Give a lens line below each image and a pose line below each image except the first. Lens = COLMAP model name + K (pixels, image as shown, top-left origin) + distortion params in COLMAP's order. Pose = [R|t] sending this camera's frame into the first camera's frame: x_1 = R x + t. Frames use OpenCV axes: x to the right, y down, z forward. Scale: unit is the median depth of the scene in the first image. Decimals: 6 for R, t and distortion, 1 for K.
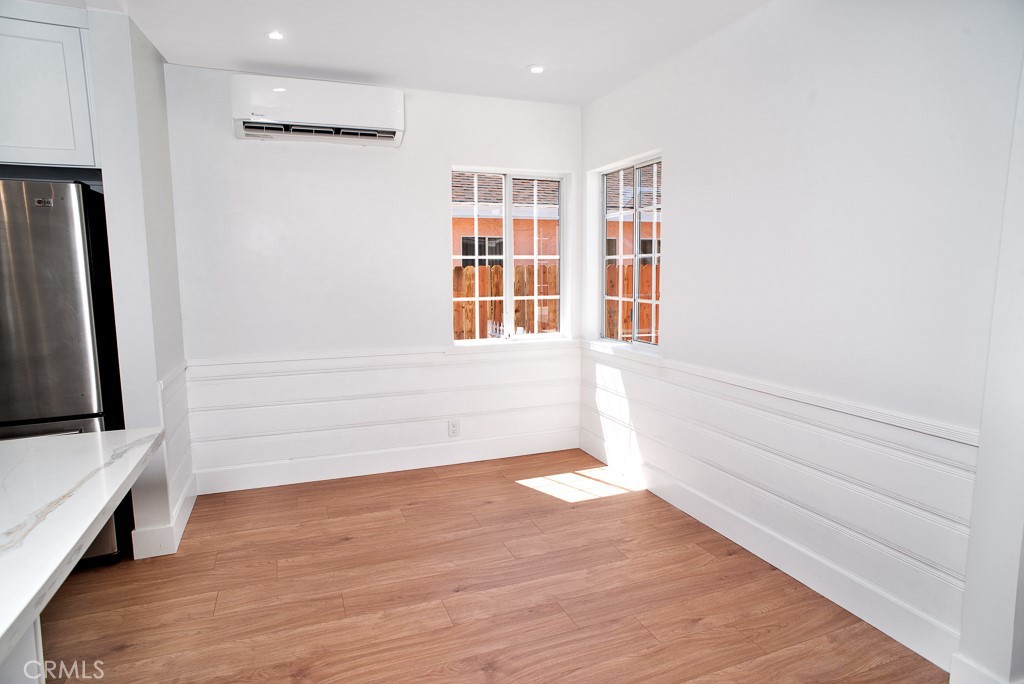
lens RADIAL K [[580.3, 0, 512.0], [0, 580.3, 342.0], [0, 0, 1]] dist [-0.095088, 0.068447]
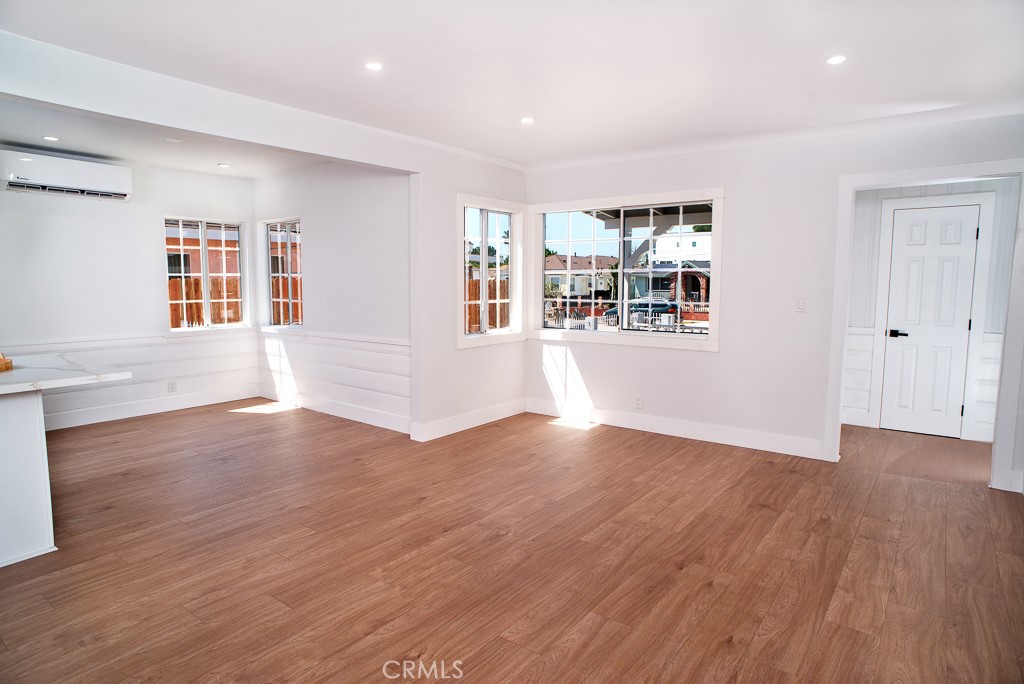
lens RADIAL K [[580.3, 0, 512.0], [0, 580.3, 342.0], [0, 0, 1]] dist [-0.095088, 0.068447]
pose [[0.855588, -0.046478, 0.515567, -0.111382], [0.056310, 0.998407, -0.003440, 0.101480], [-0.514586, 0.031975, 0.856842, -0.854675]]
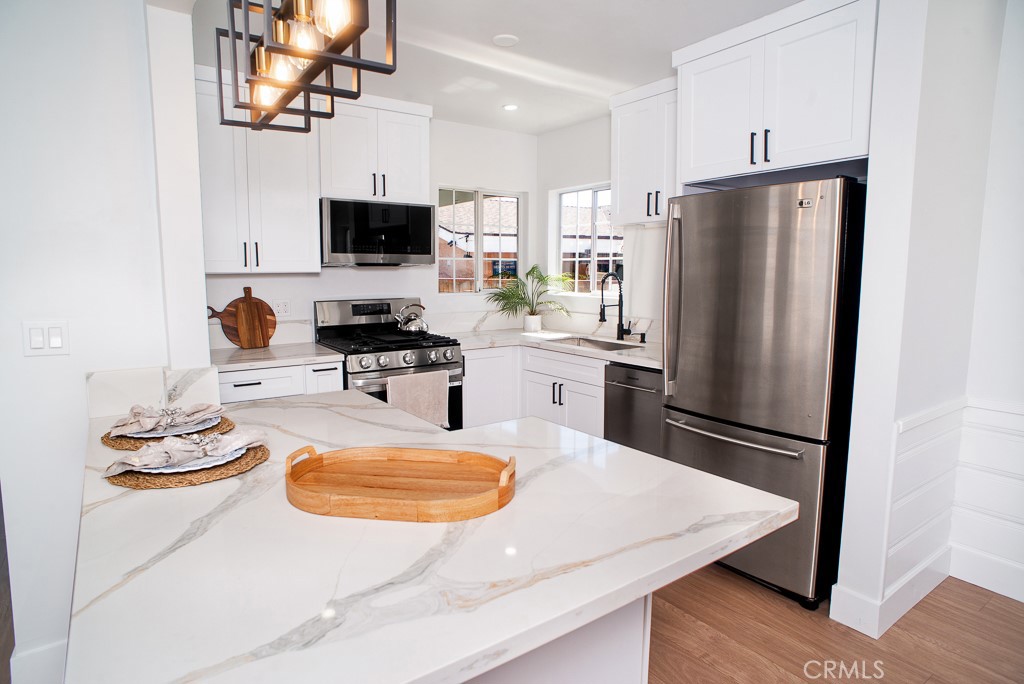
lens RADIAL K [[580.3, 0, 512.0], [0, 580.3, 342.0], [0, 0, 1]] dist [-0.095088, 0.068447]
pose [[0.247798, 0.120907, -0.961238, -0.016400], [-0.119969, 0.988375, 0.093394, -0.036573], [0.961355, 0.092176, 0.259423, 0.209239]]
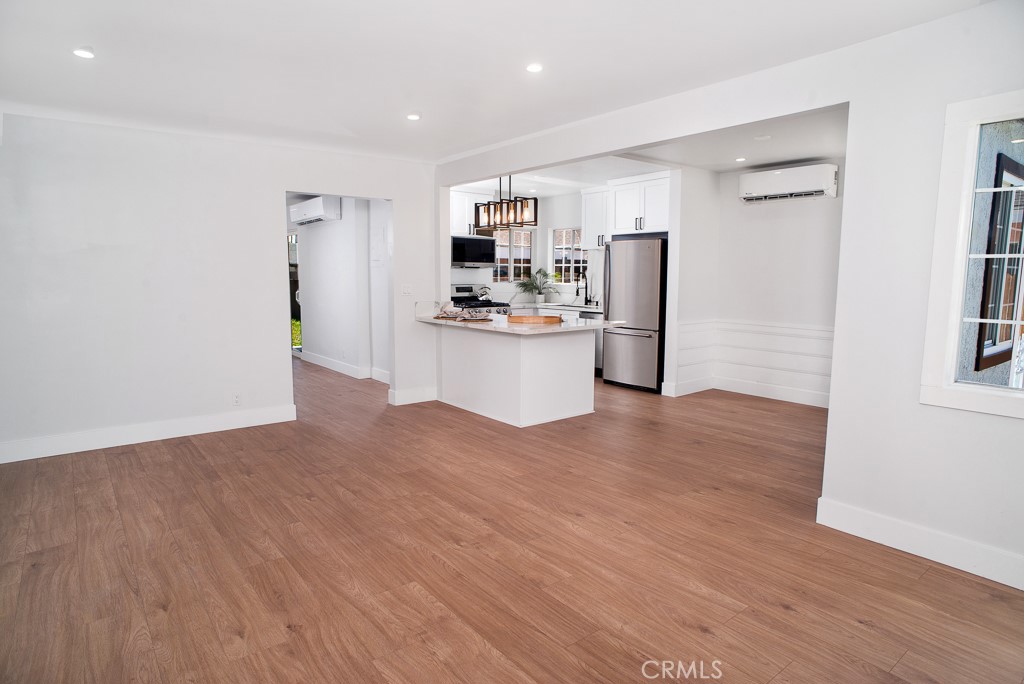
lens RADIAL K [[580.3, 0, 512.0], [0, 580.3, 342.0], [0, 0, 1]] dist [-0.095088, 0.068447]
pose [[0.298318, 0.118386, -0.947096, 1.093029], [-0.122325, 0.988837, 0.085073, 0.027266], [0.946595, 0.090475, 0.309469, -0.288250]]
